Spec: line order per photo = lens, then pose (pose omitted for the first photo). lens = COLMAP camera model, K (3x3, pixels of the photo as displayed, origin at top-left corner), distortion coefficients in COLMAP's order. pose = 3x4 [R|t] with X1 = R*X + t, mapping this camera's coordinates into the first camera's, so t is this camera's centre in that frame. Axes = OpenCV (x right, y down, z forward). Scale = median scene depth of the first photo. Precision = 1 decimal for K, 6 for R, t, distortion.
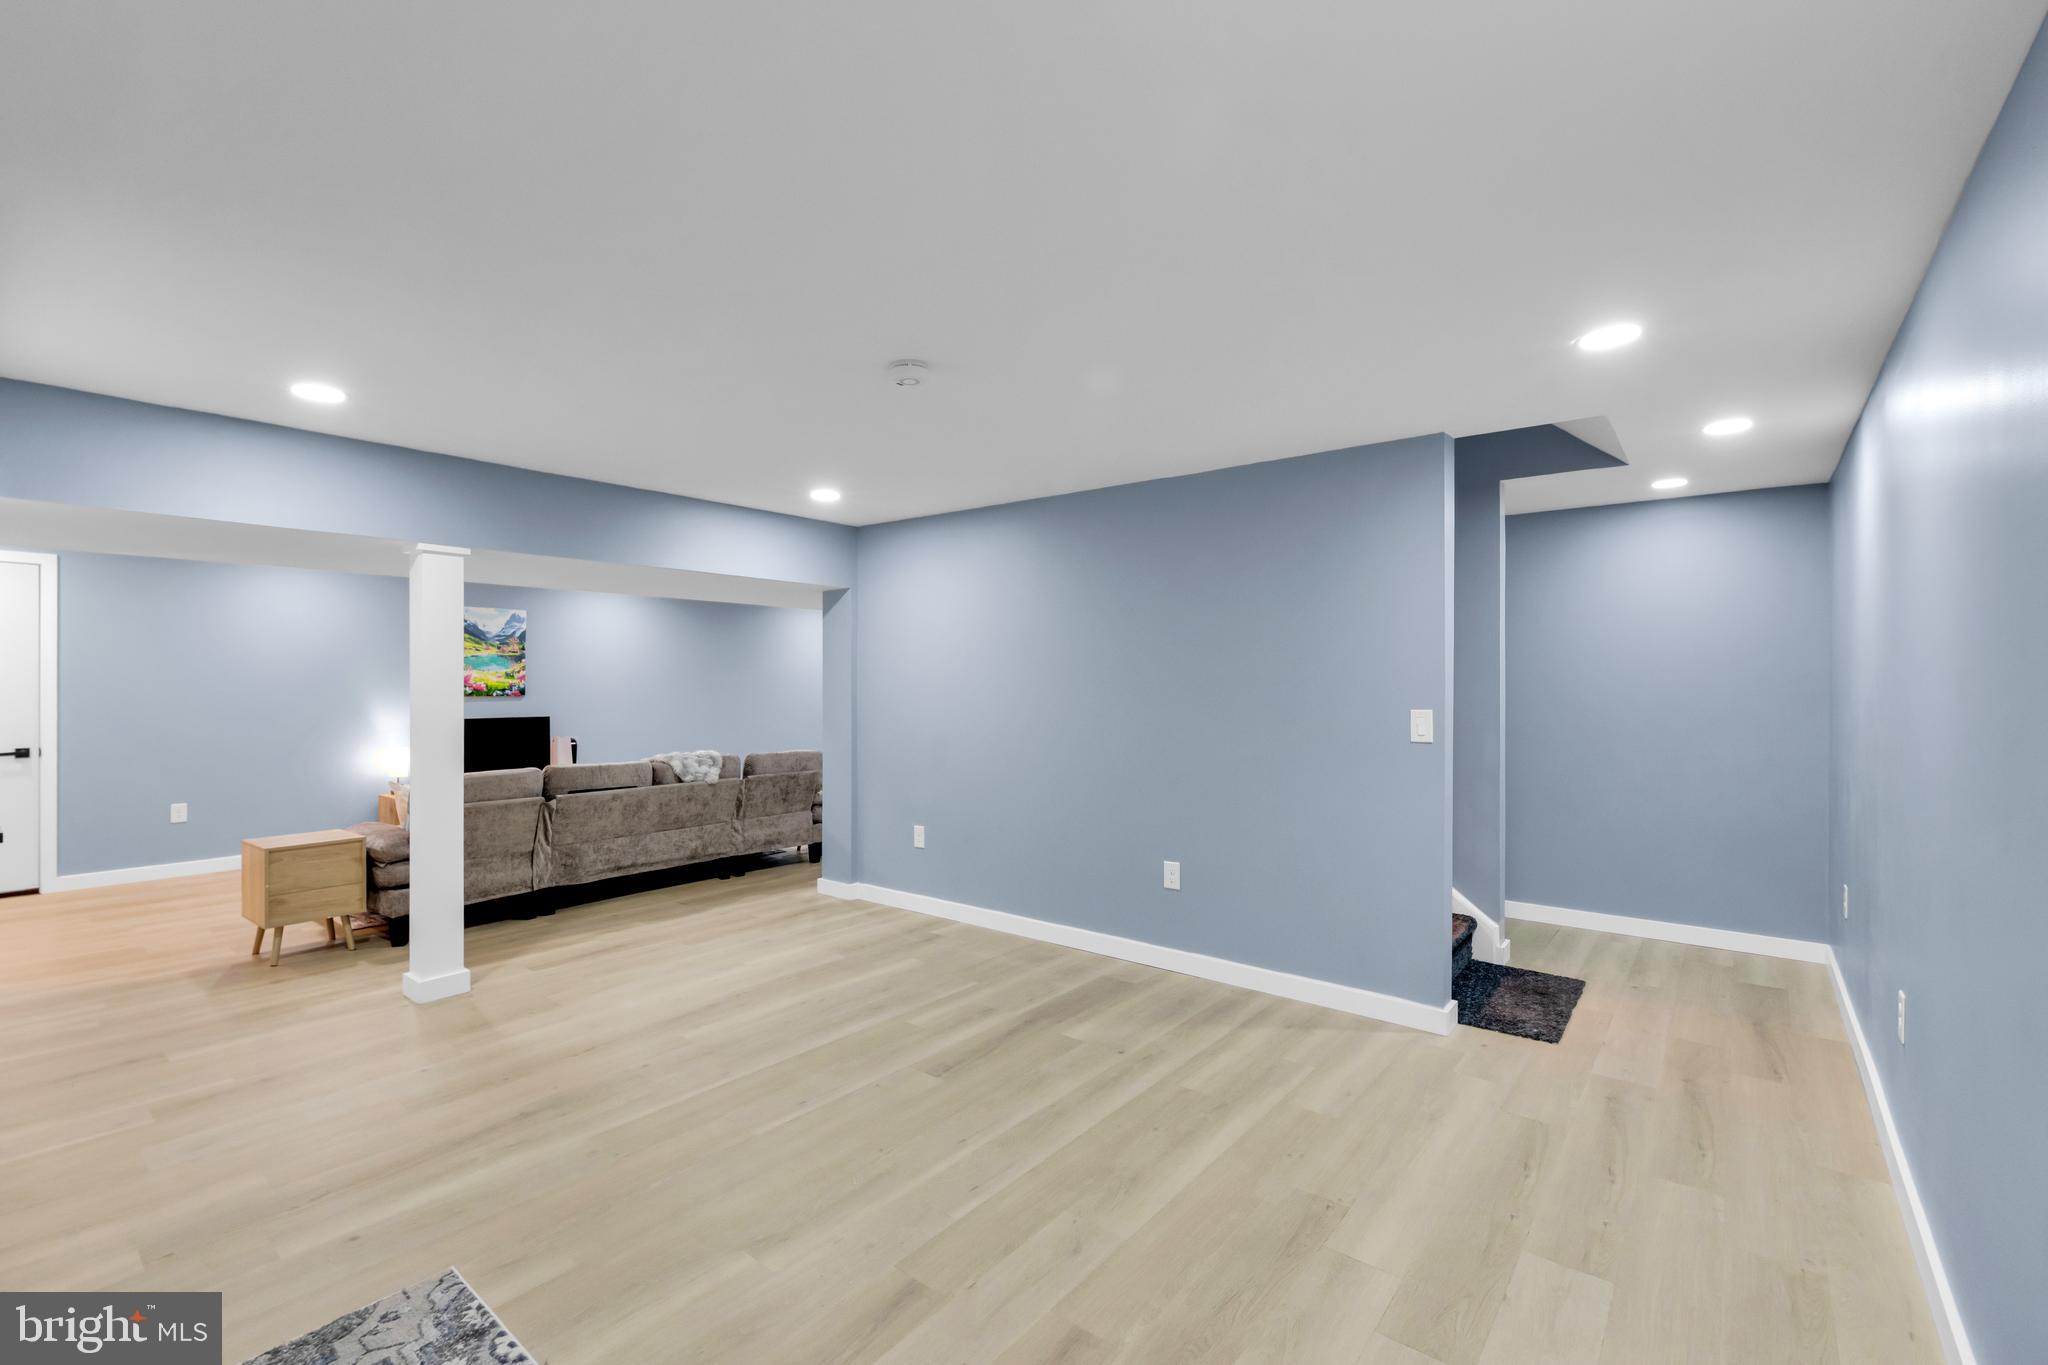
lens RADIAL K [[892.1, 0, 985.8], [0, 892.1, 662.2], [0, 0, 1]] dist [-0.001155, -0.000380]
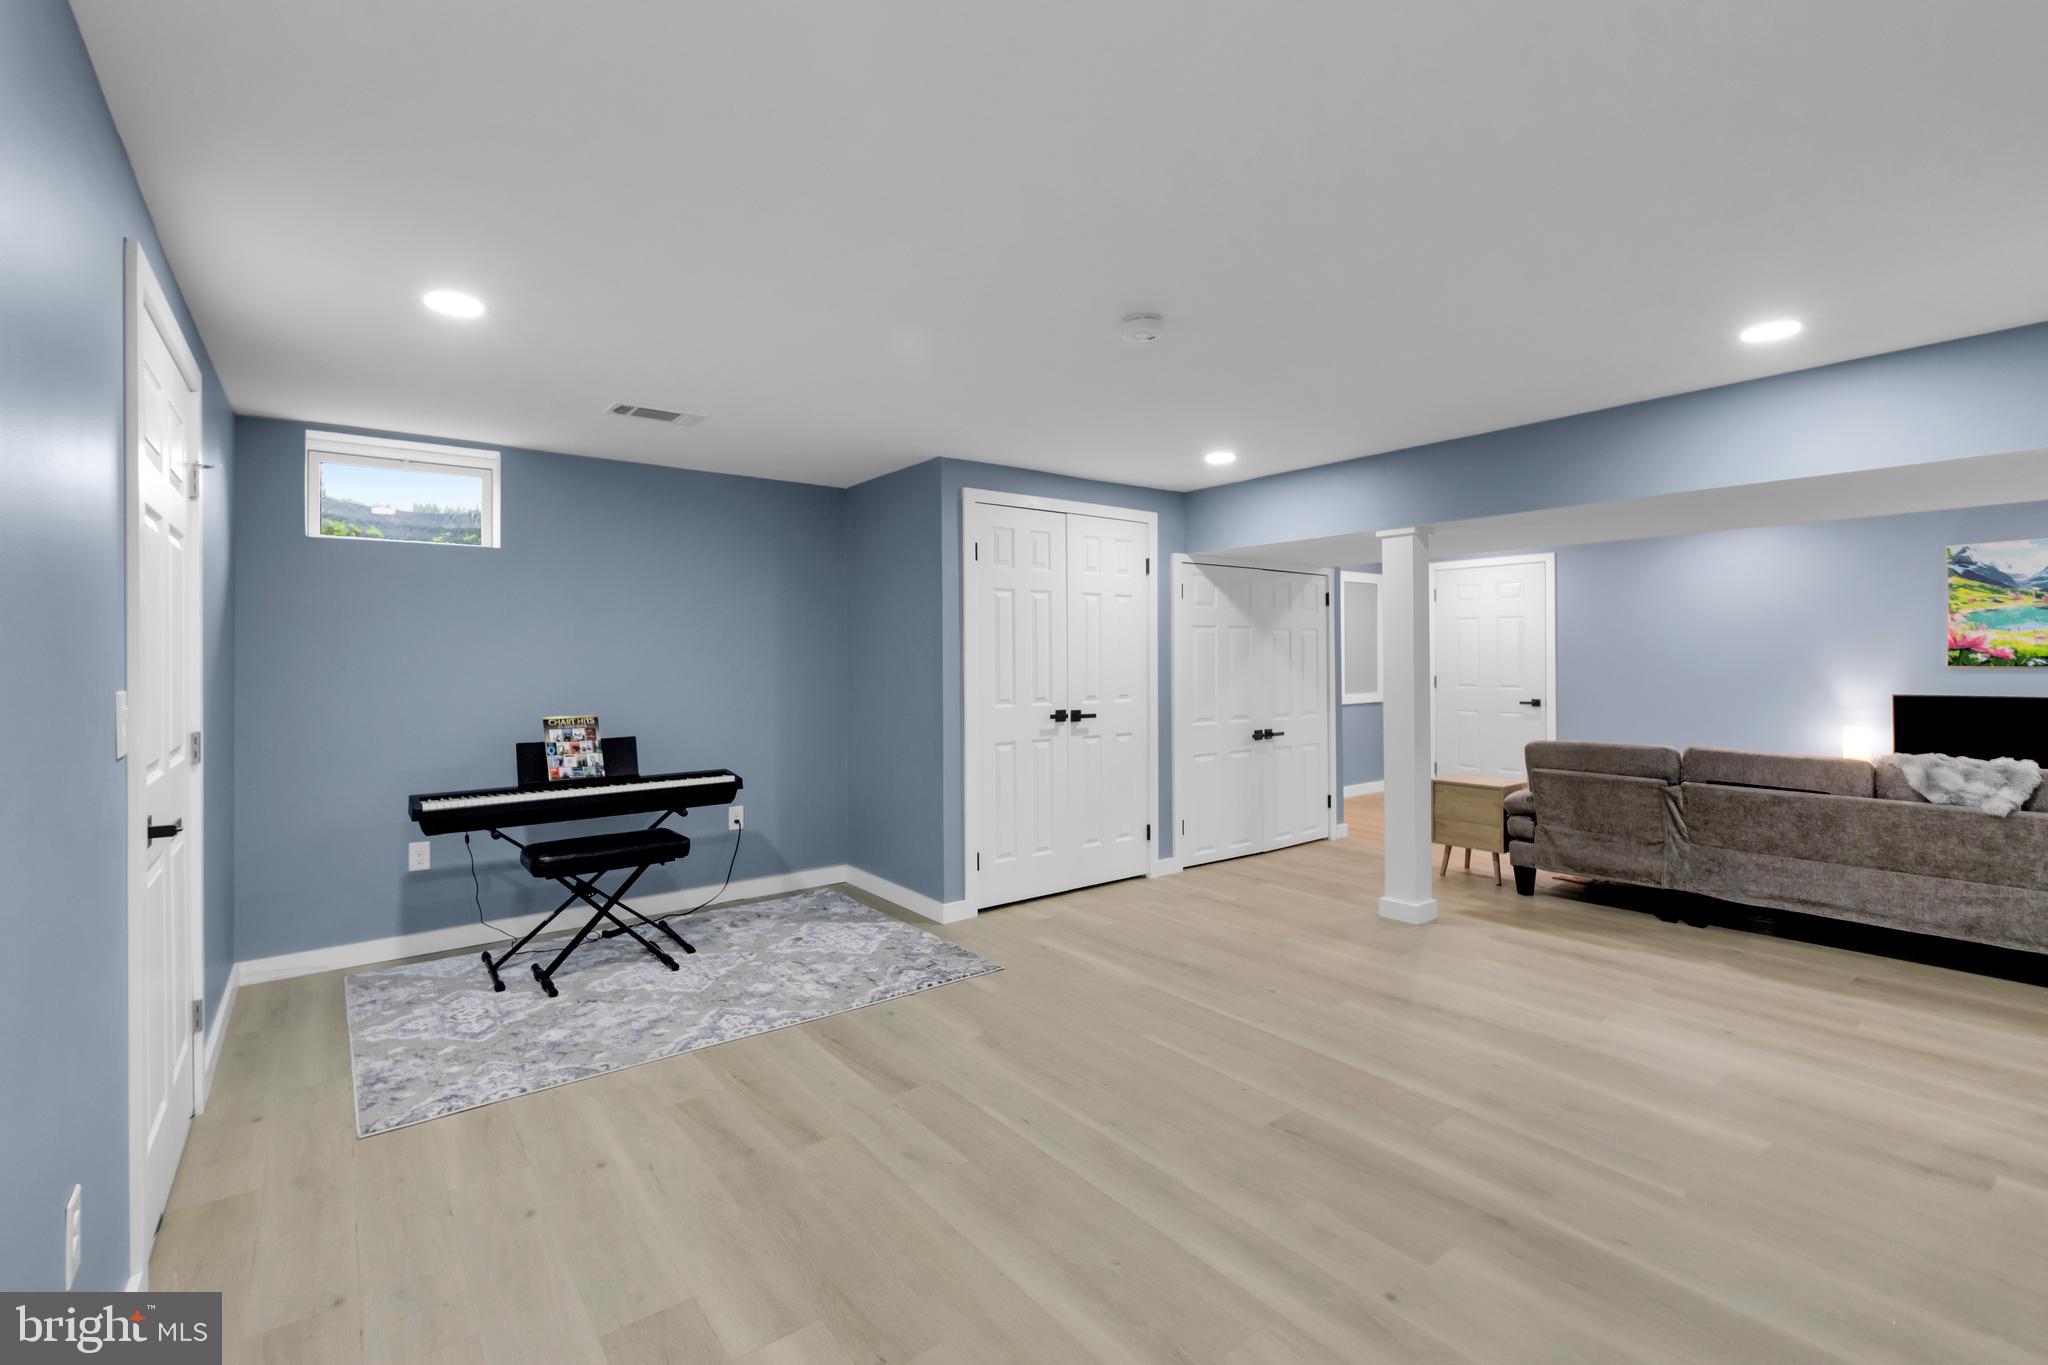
lens RADIAL K [[892.1, 0, 985.8], [0, 892.1, 662.2], [0, 0, 1]] dist [-0.001155, -0.000380]
pose [[-0.237236, 0.005587, -0.971436, 0.527405], [0.026337, 0.999653, -0.000683, 0.023321], [0.971095, -0.025746, -0.237300, 0.628525]]
